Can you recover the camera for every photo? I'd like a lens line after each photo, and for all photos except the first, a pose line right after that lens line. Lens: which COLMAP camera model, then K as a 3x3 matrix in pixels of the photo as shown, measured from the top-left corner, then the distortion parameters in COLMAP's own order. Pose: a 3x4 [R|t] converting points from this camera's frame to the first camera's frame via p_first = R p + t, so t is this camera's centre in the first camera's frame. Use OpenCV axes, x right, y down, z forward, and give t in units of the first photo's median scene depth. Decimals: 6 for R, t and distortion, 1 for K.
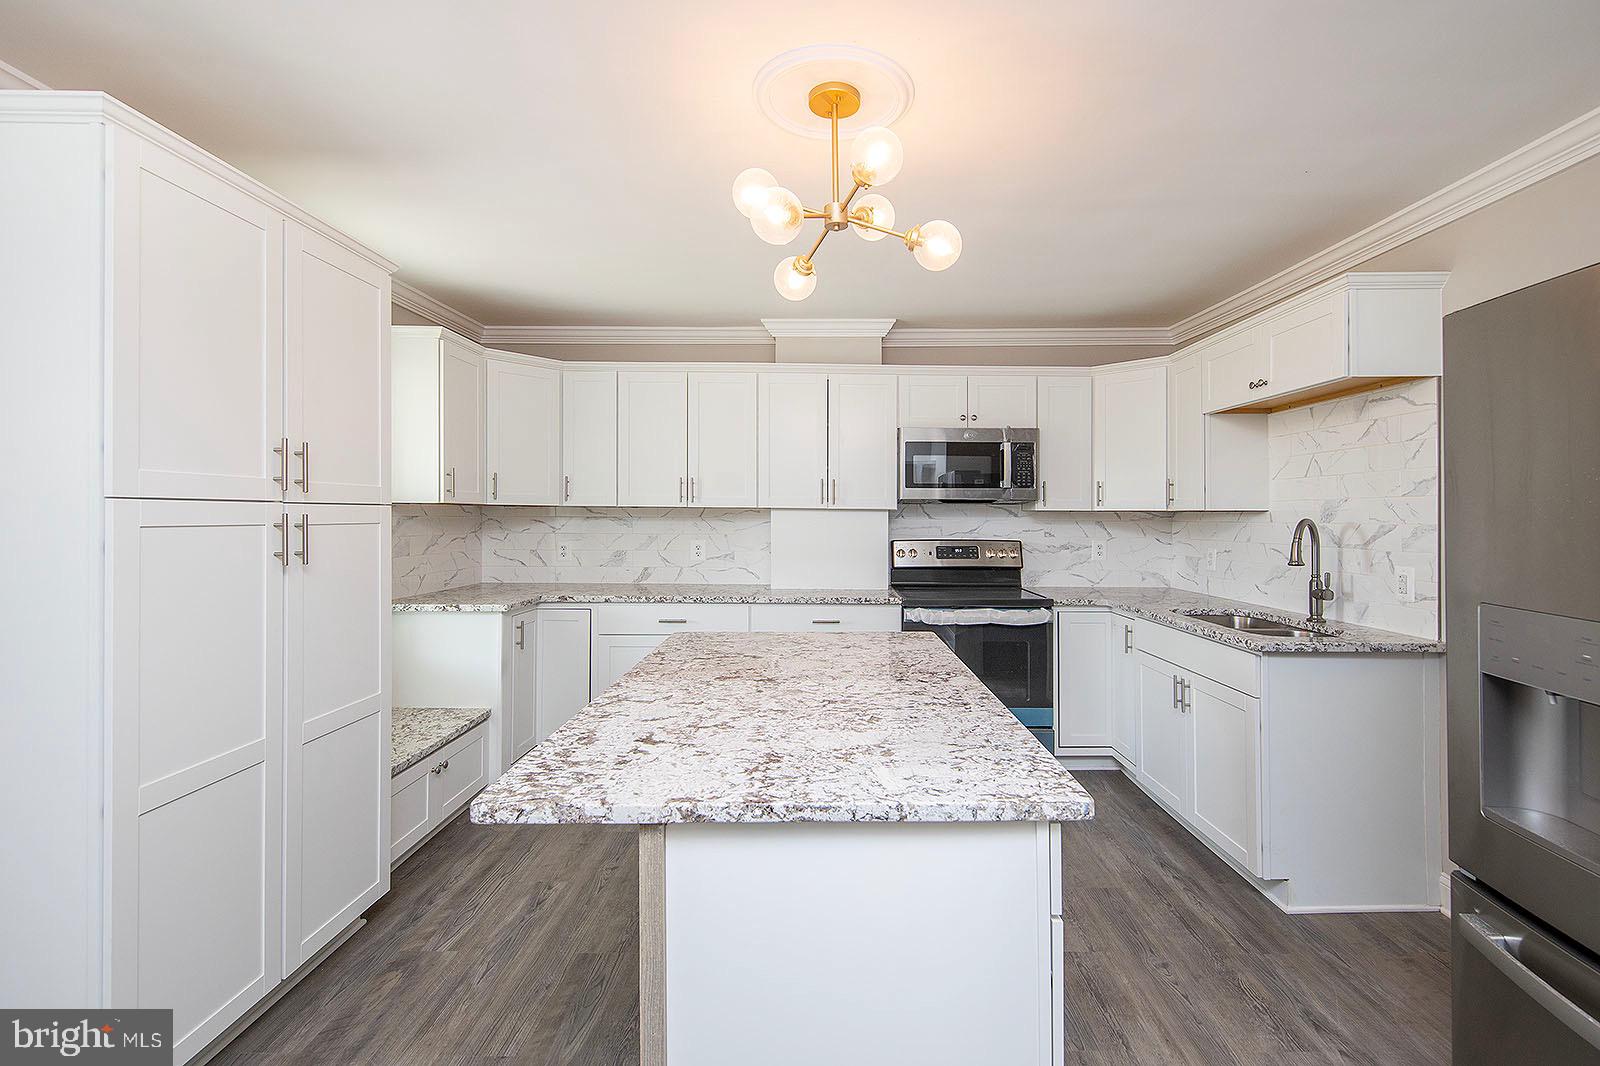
lens RADIAL K [[682.4, 0, 807.9], [0, 682.4, 516.1], [0, 0, 1]] dist [0.008863, -0.004172]
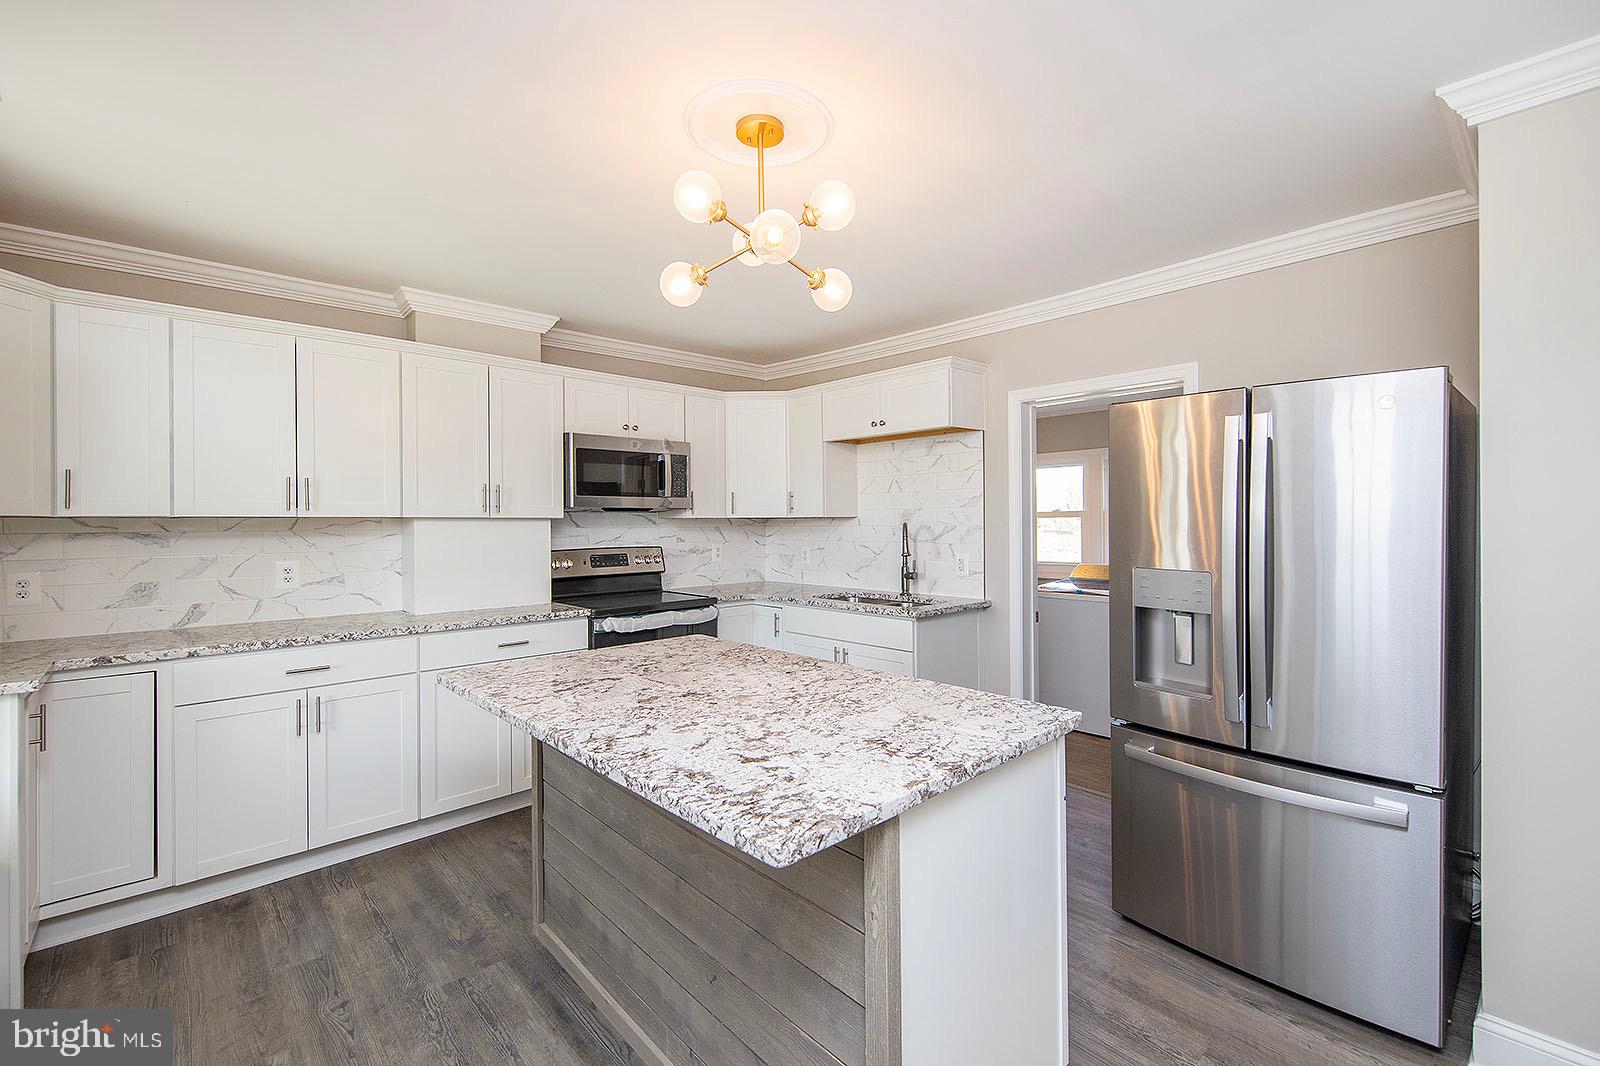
lens RADIAL K [[682.4, 0, 796.8], [0, 682.4, 522.0], [0, 0, 1]] dist [0.008863, -0.004172]
pose [[0.746856, -0.011428, 0.664887, -0.287775], [0.012235, 0.999919, 0.003443, -0.003822], [-0.664873, 0.005564, 0.746936, 0.081363]]
